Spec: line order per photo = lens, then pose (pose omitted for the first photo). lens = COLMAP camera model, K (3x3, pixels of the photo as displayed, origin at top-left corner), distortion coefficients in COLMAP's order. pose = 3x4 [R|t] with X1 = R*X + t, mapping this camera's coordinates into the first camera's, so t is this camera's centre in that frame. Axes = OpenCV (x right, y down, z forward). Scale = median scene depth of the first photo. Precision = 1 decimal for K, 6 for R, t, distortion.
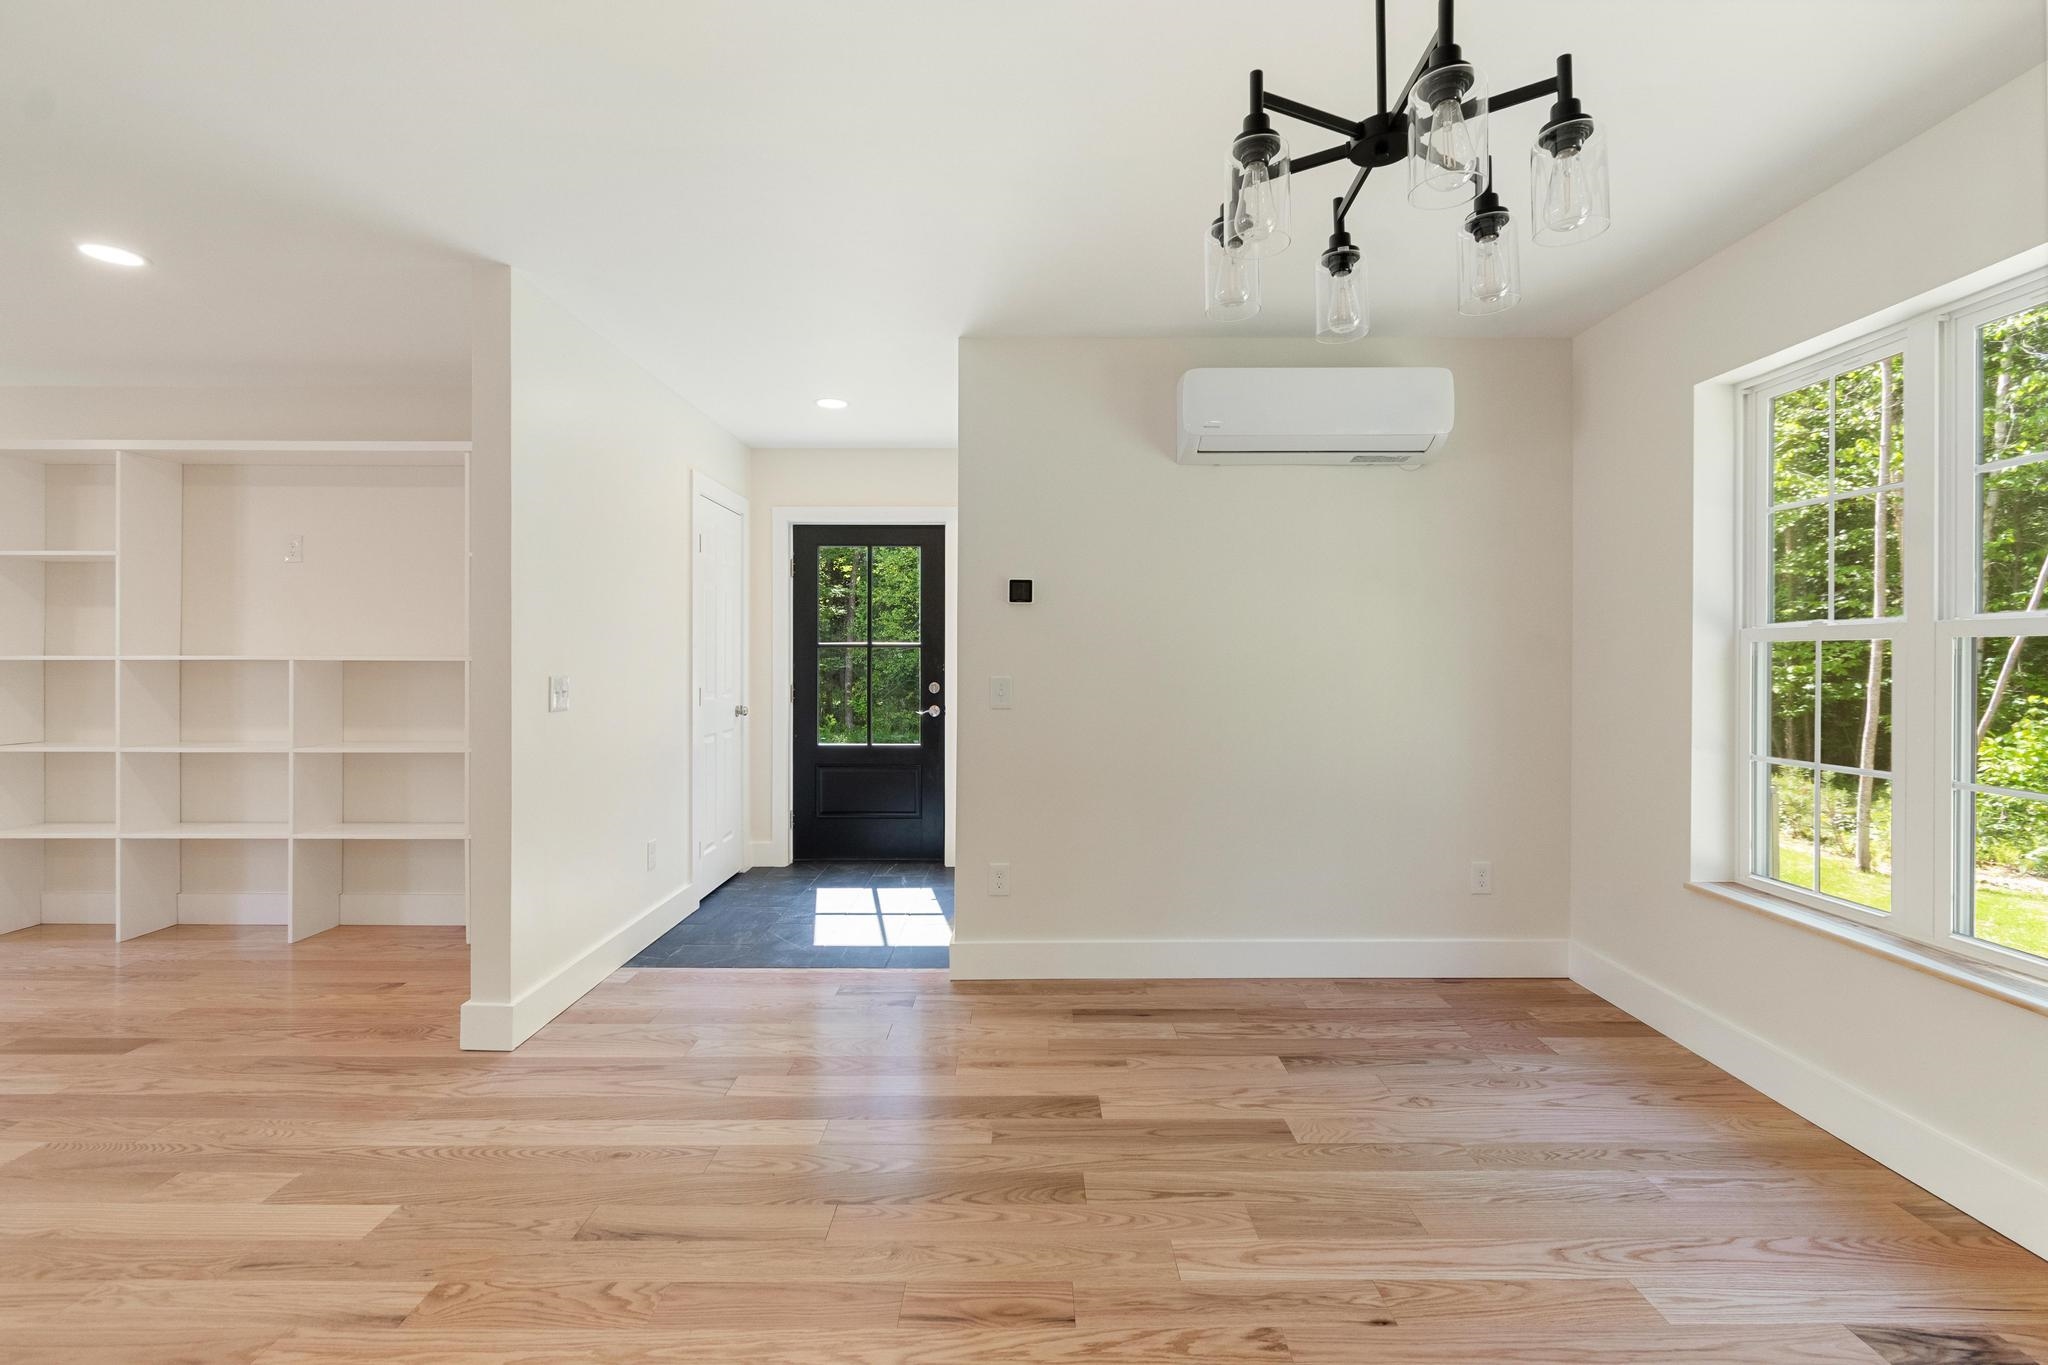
lens RADIAL K [[906.6, 0, 1028.6], [0, 906.6, 660.3], [0, 0, 1]] dist [-0.000696, -0.000580]
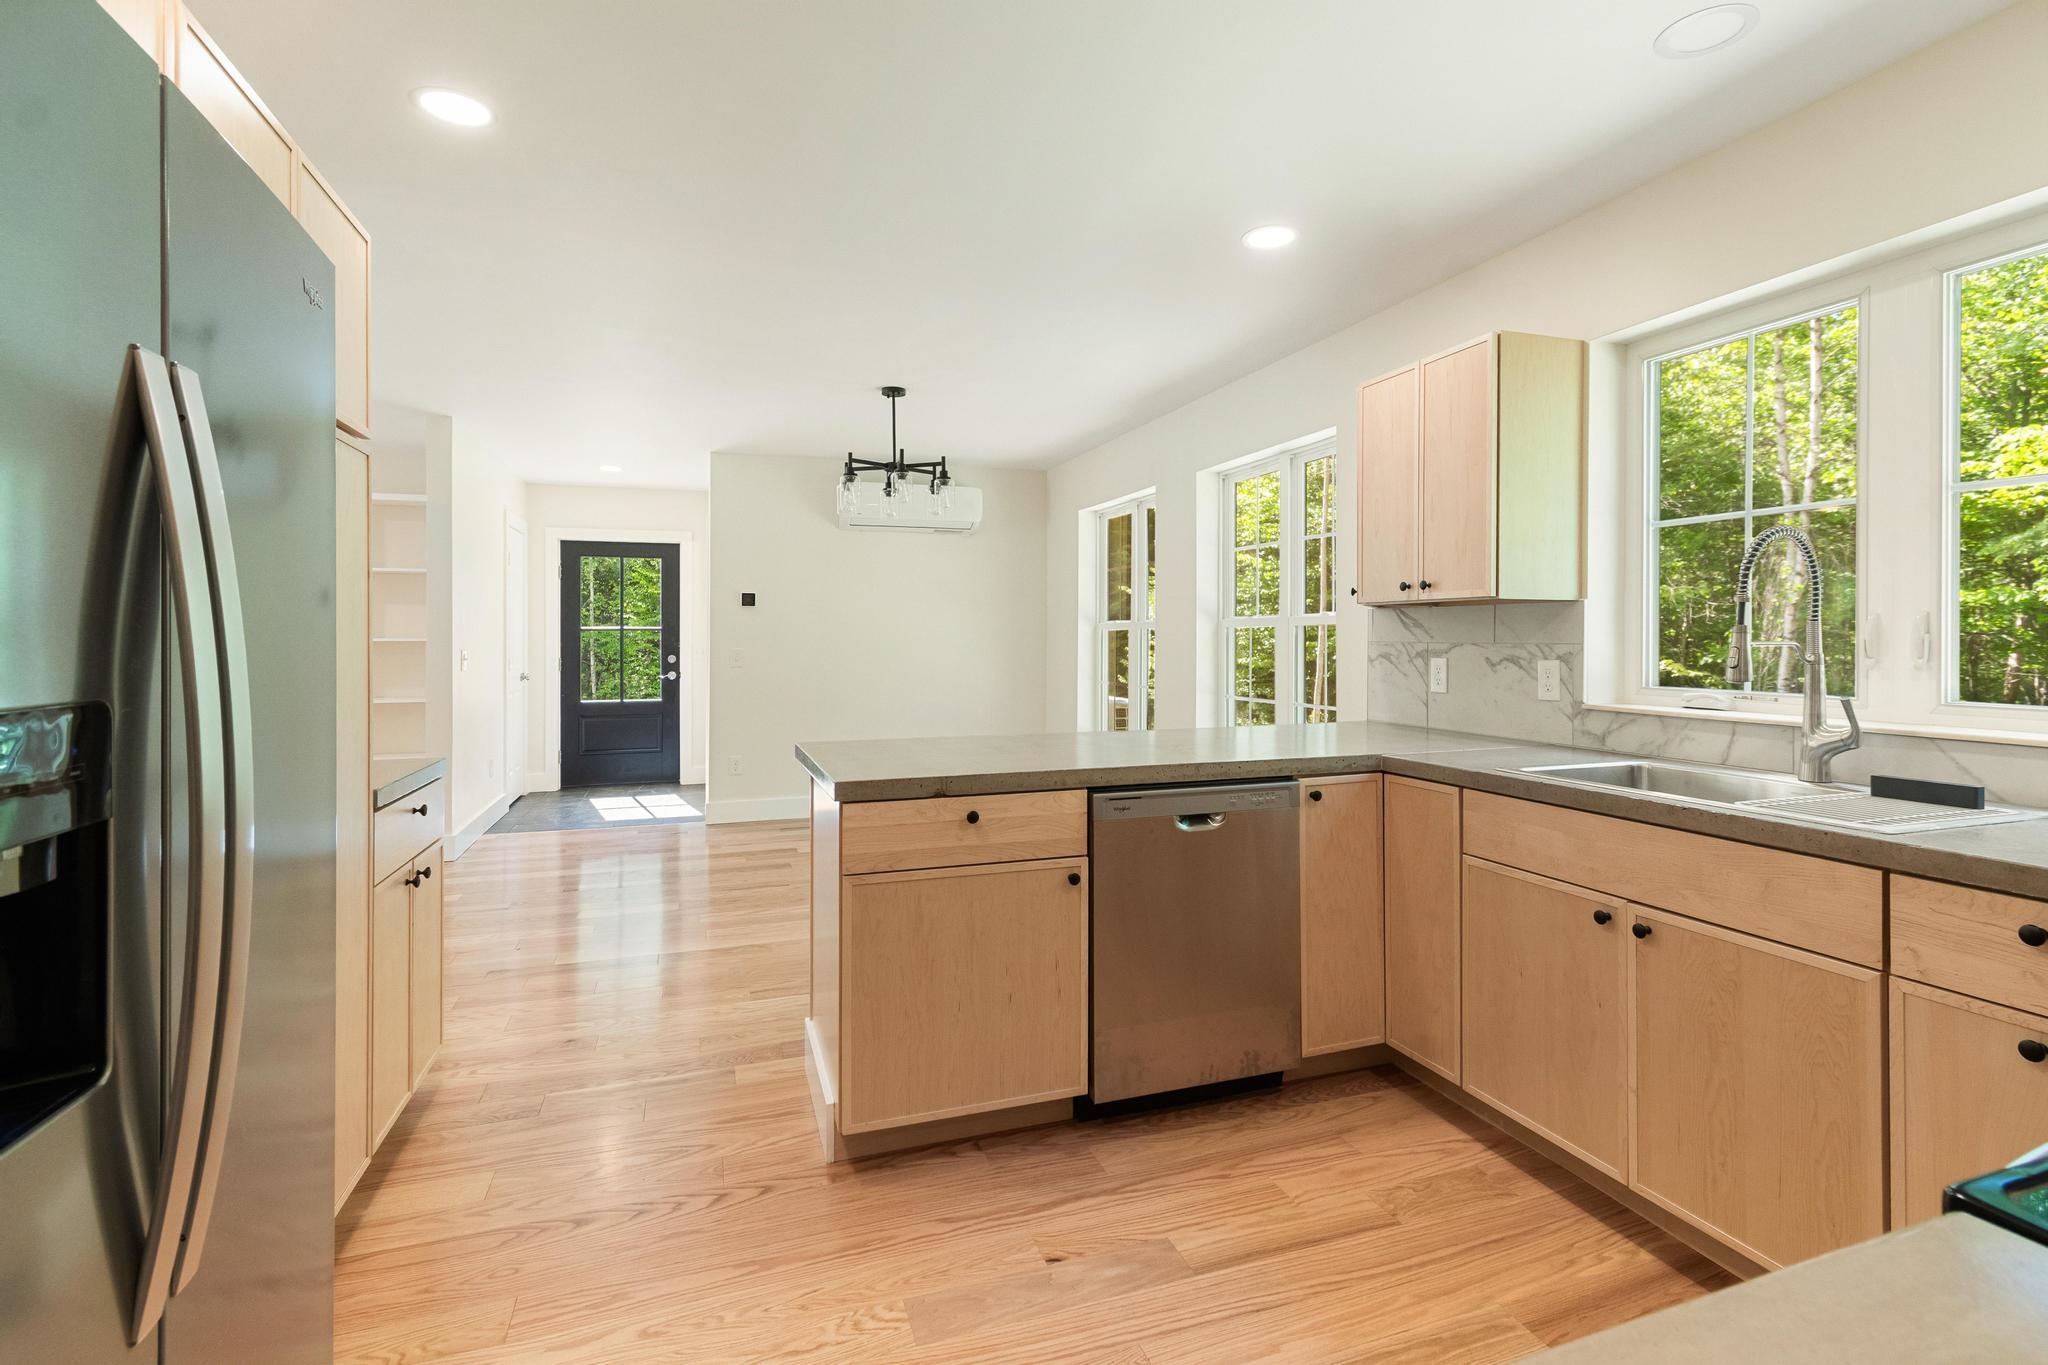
lens RADIAL K [[989.3, 0, 1042.8], [0, 989.3, 600.9], [0, 0, 1]] dist [0.017105, -0.000349]
pose [[0.945388, 0.007729, 0.325857, -0.112287], [0.004567, 0.999306, -0.036955, -0.000816], [-0.325916, 0.036425, 0.944697, -1.178039]]
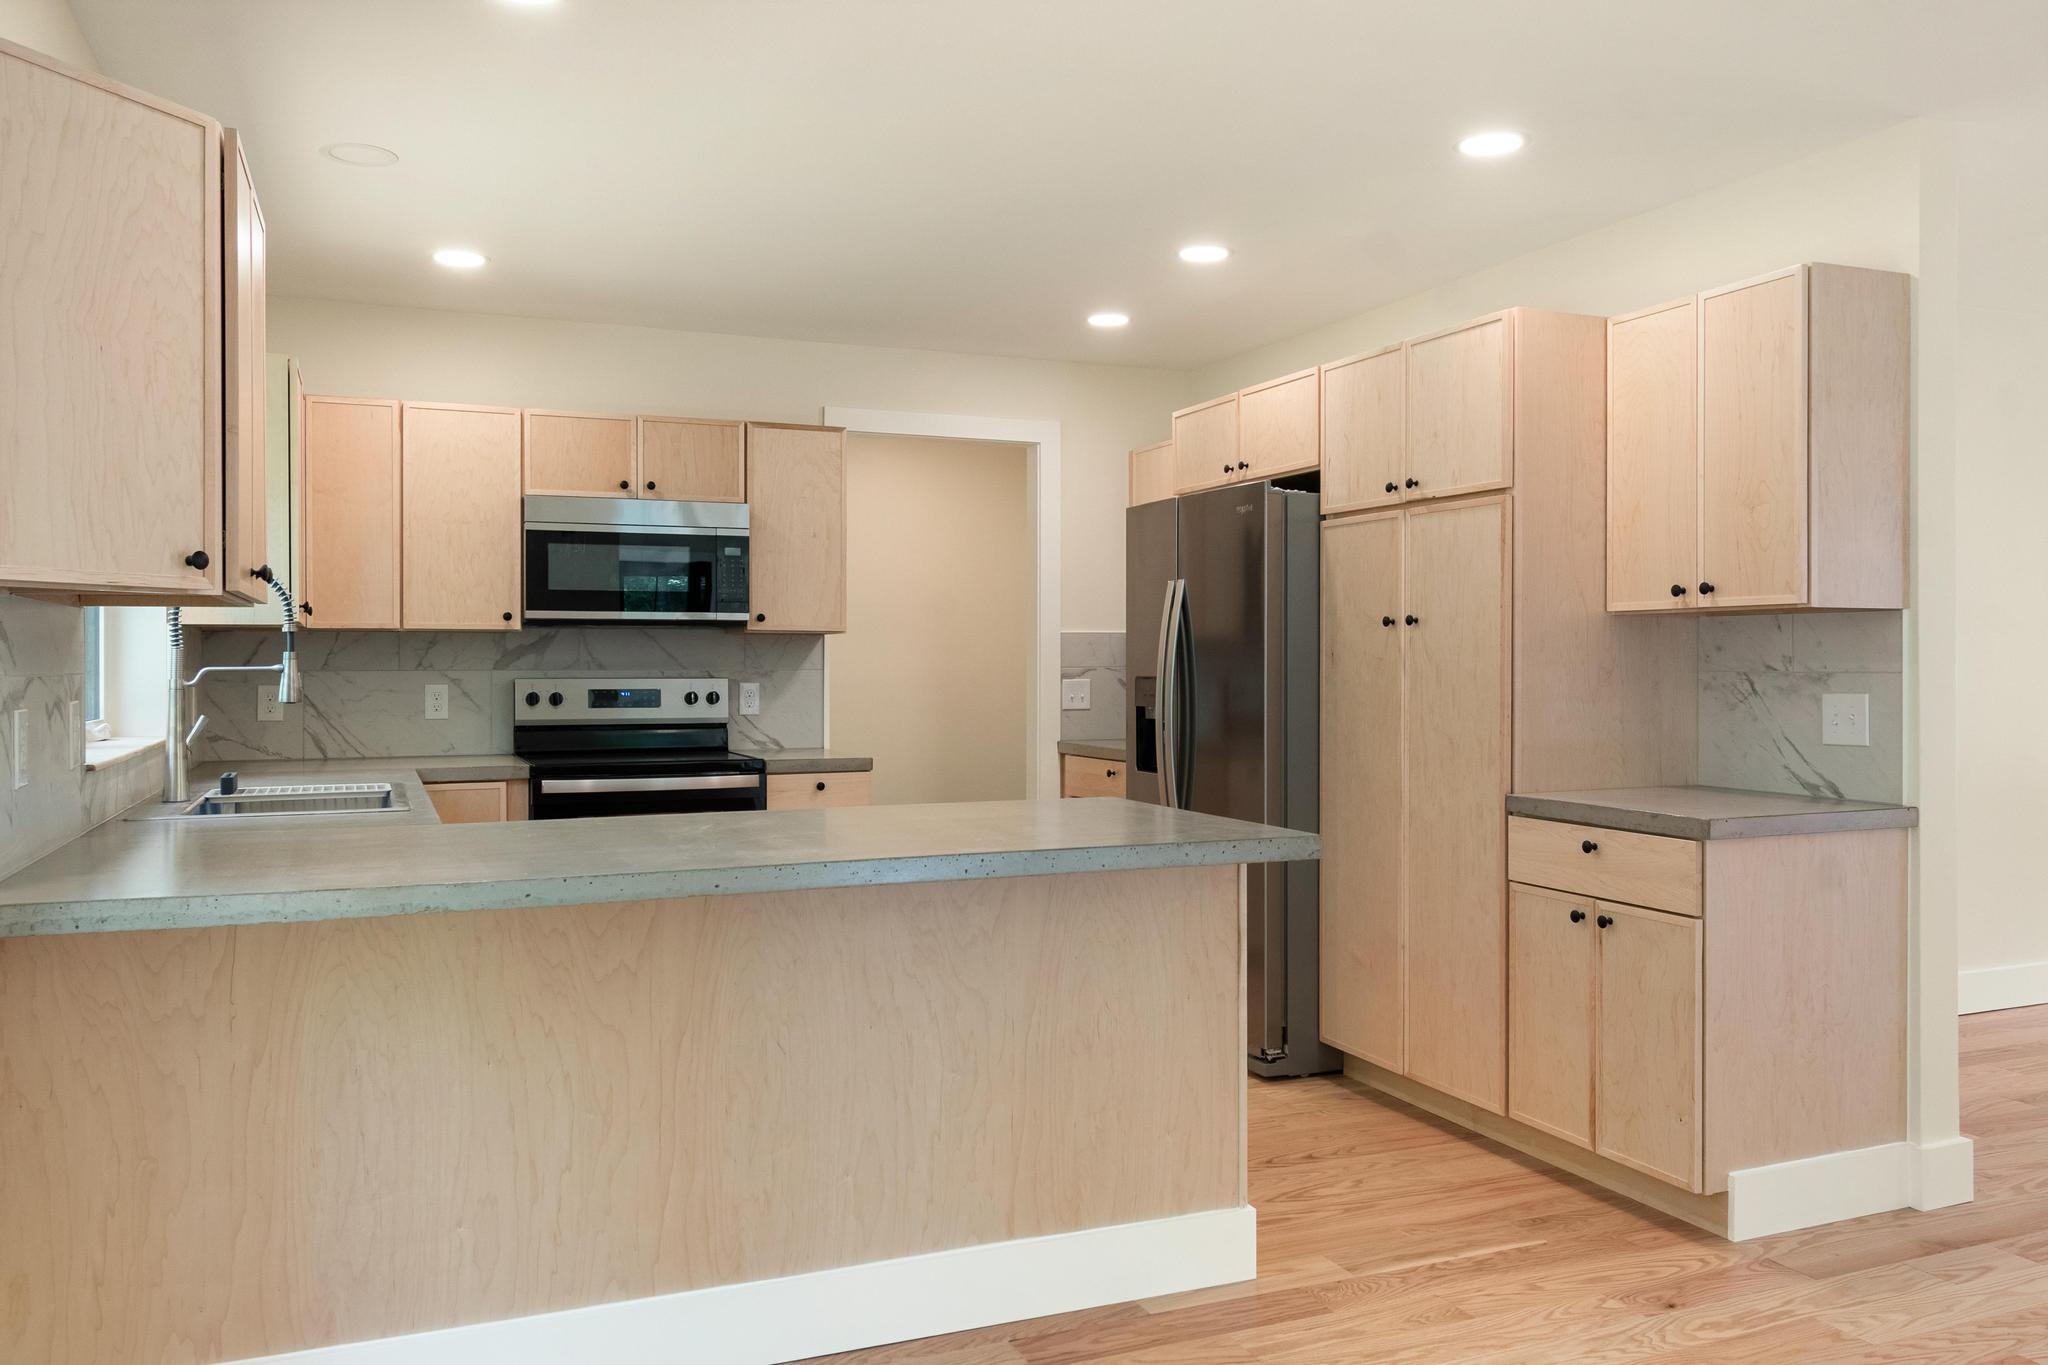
lens RADIAL K [[1550.4, 0, 1022.6], [0, 1550.4, 668.8], [0, 0, 1]] dist [0.001785, -0.004123]
pose [[-0.925401, -0.000154, -0.378990, 0.541965], [-0.002127, 0.999986, 0.004788, -0.001465], [0.378984, 0.005237, -0.925388, 0.769758]]
